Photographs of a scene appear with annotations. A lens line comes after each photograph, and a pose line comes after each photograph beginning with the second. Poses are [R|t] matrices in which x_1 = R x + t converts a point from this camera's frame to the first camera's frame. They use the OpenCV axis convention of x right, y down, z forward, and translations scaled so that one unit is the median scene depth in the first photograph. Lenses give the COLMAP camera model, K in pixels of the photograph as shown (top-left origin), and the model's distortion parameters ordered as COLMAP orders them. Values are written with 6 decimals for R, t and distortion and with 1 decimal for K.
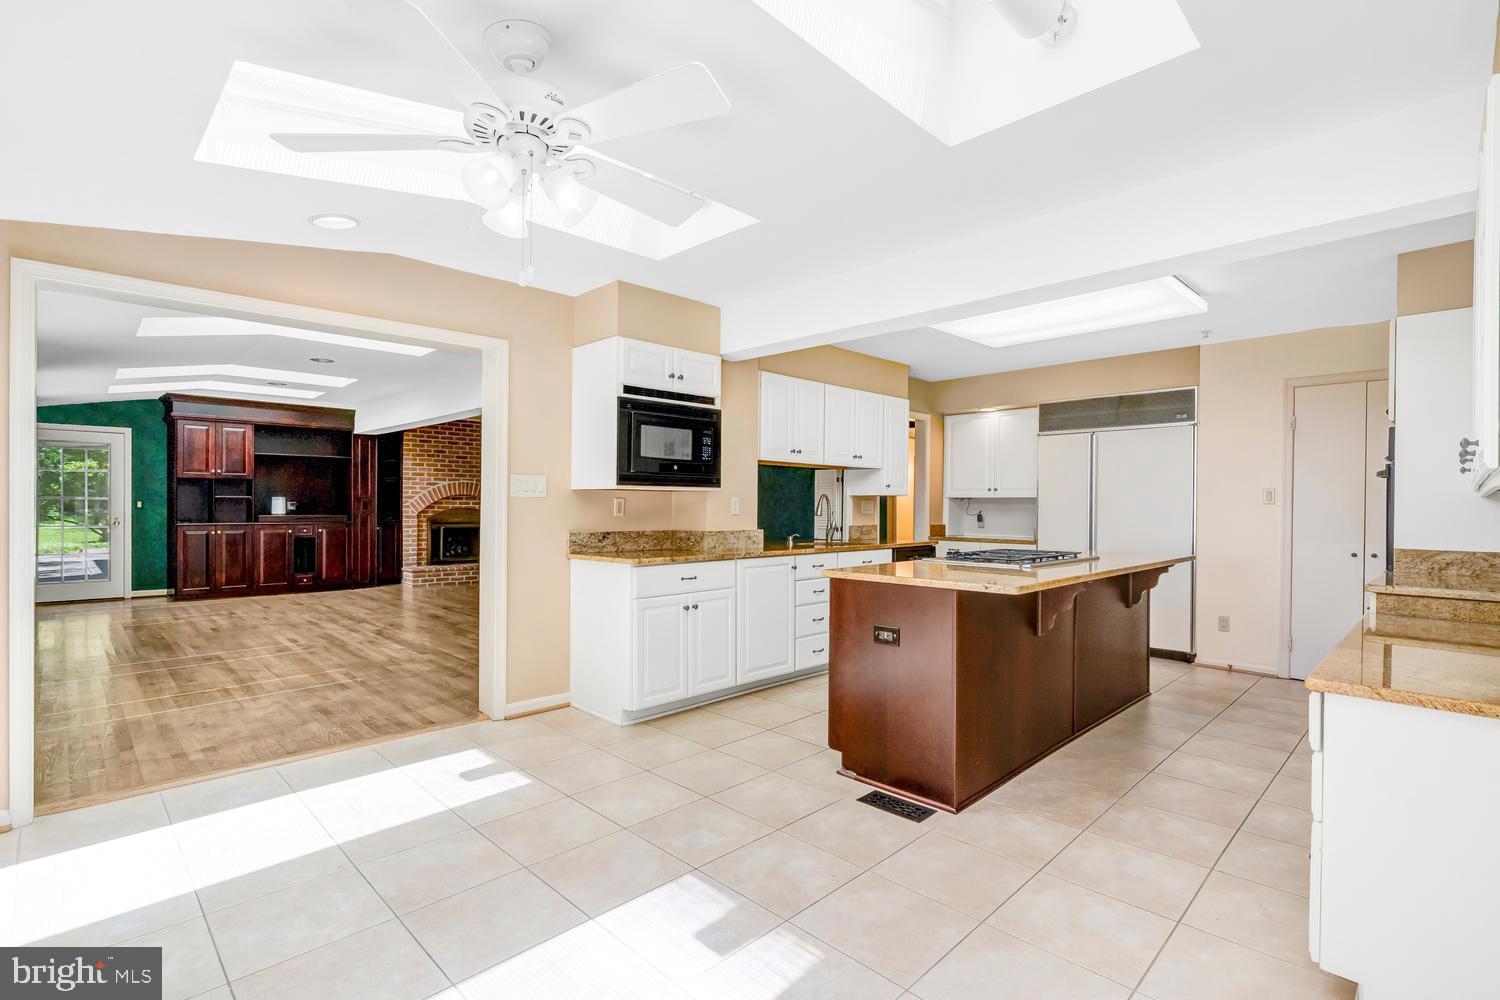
lens RADIAL K [[701.3, 0, 751.7], [0, 701.3, 506.3], [0, 0, 1]] dist [-0.005038, 0.002033]
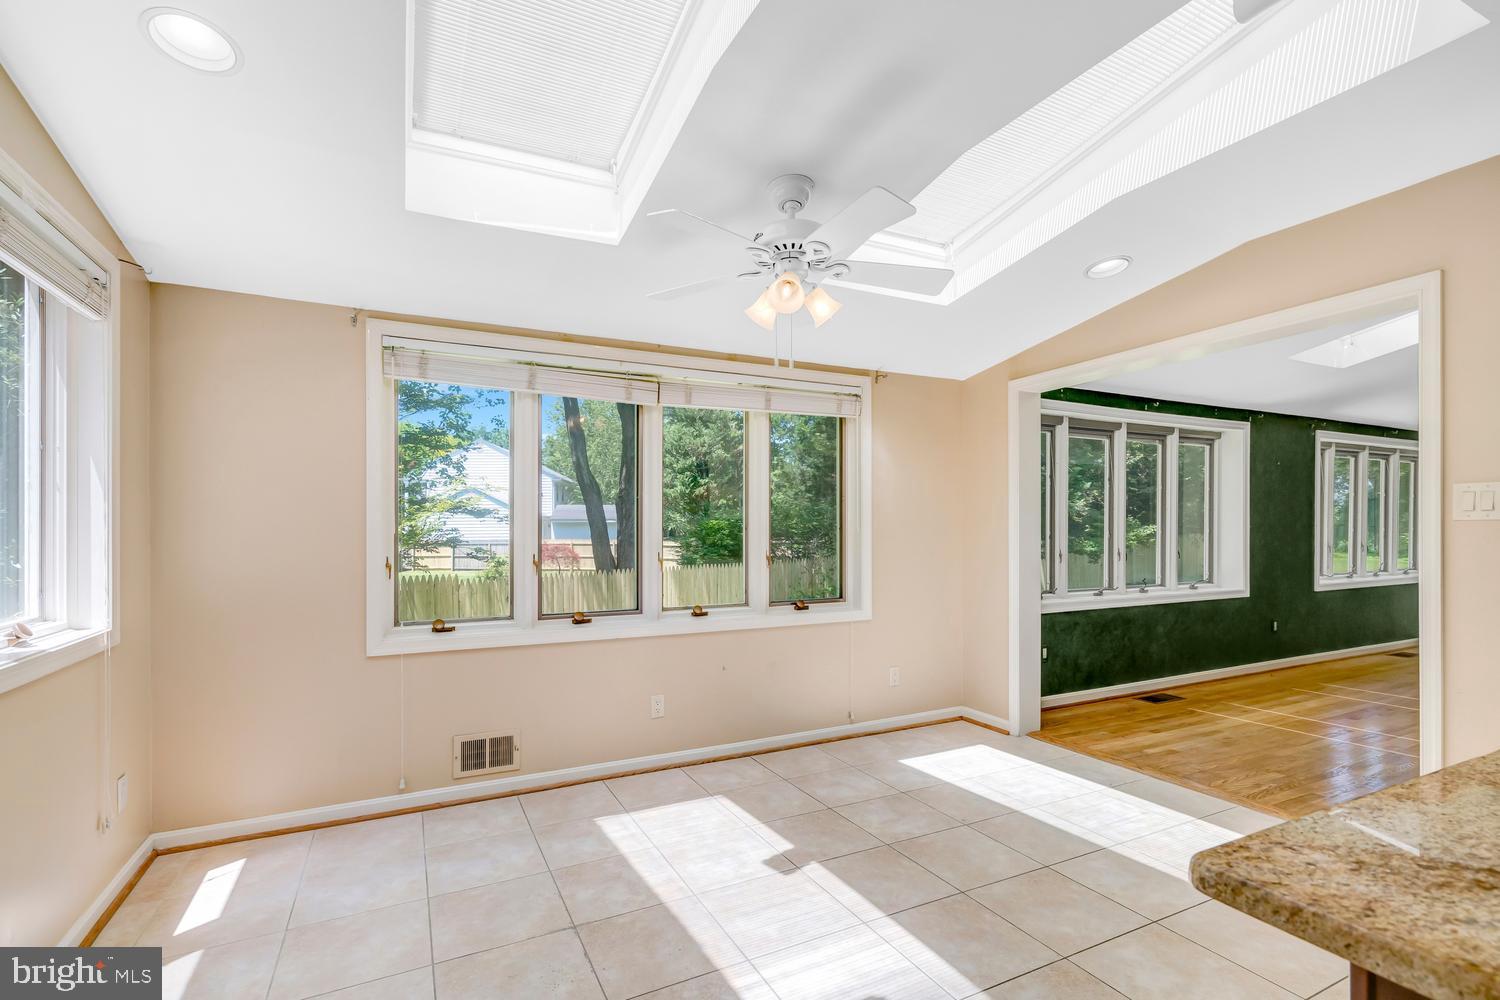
lens RADIAL K [[701.3, 0, 747.6], [0, 701.3, 533.6], [0, 0, 1]] dist [-0.005038, 0.002033]
pose [[-0.320468, -0.001505, -0.947258, 0.307565], [-0.003140, 0.999995, -0.000527, 0.000519], [0.947254, 0.002806, -0.320471, 0.433973]]
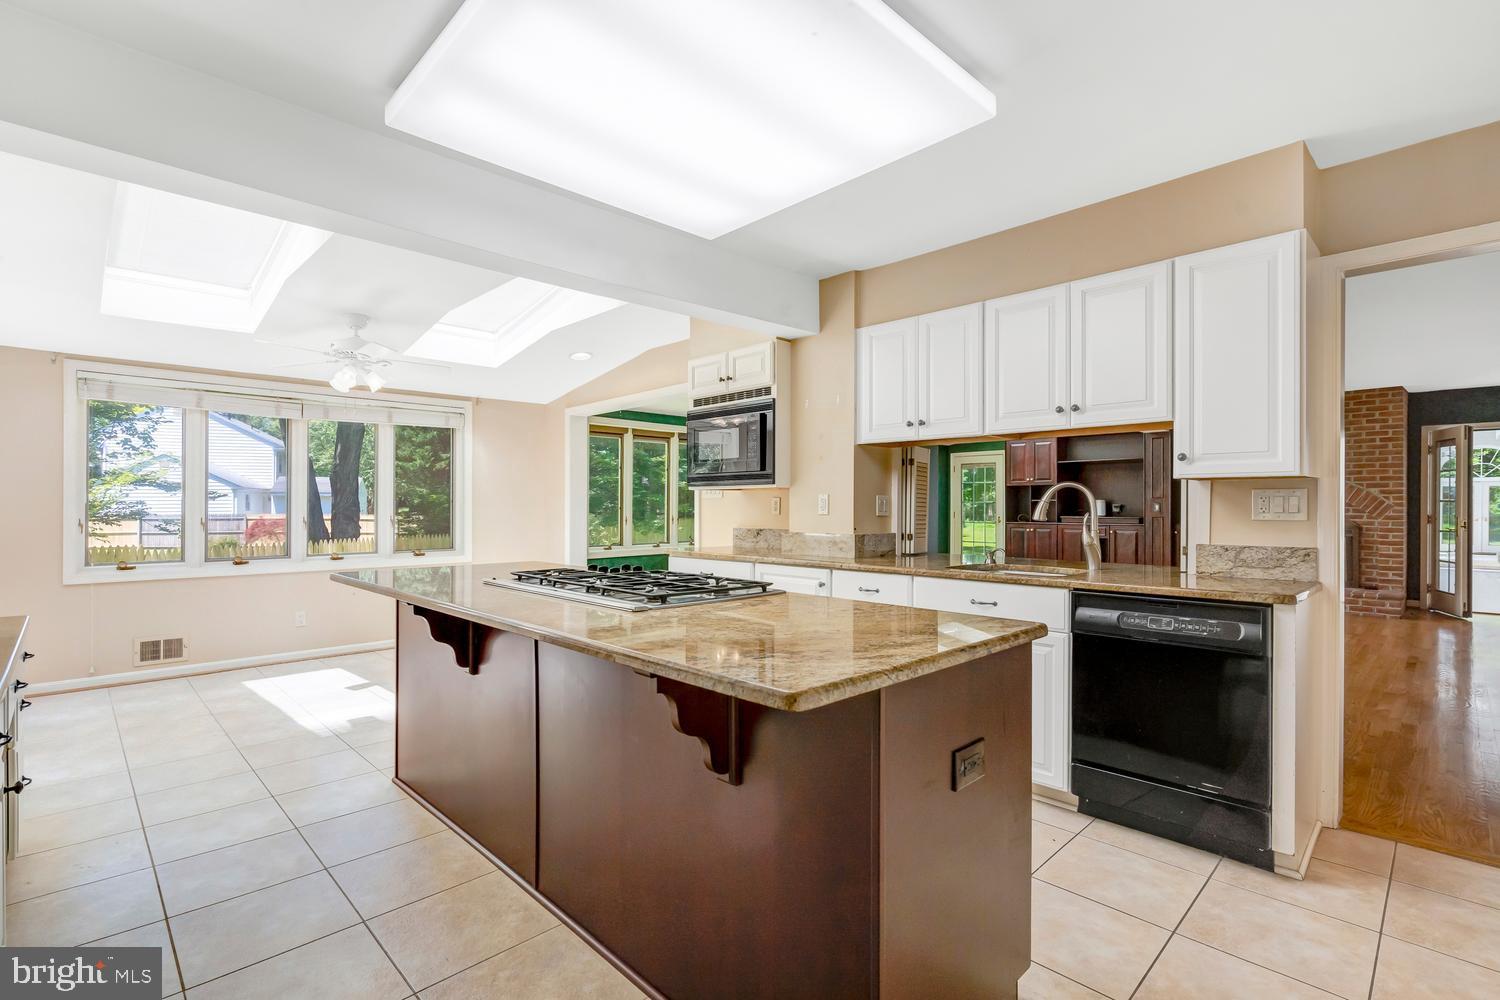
lens RADIAL K [[701.3, 0, 750.0], [0, 701.3, 506.0], [0, 0, 1]] dist [-0.005038, 0.002033]
pose [[-0.007150, -0.005686, -0.999958, 0.688007], [-0.003687, 0.999977, -0.005660, 0.006382], [0.999968, 0.003647, -0.007171, 0.777578]]
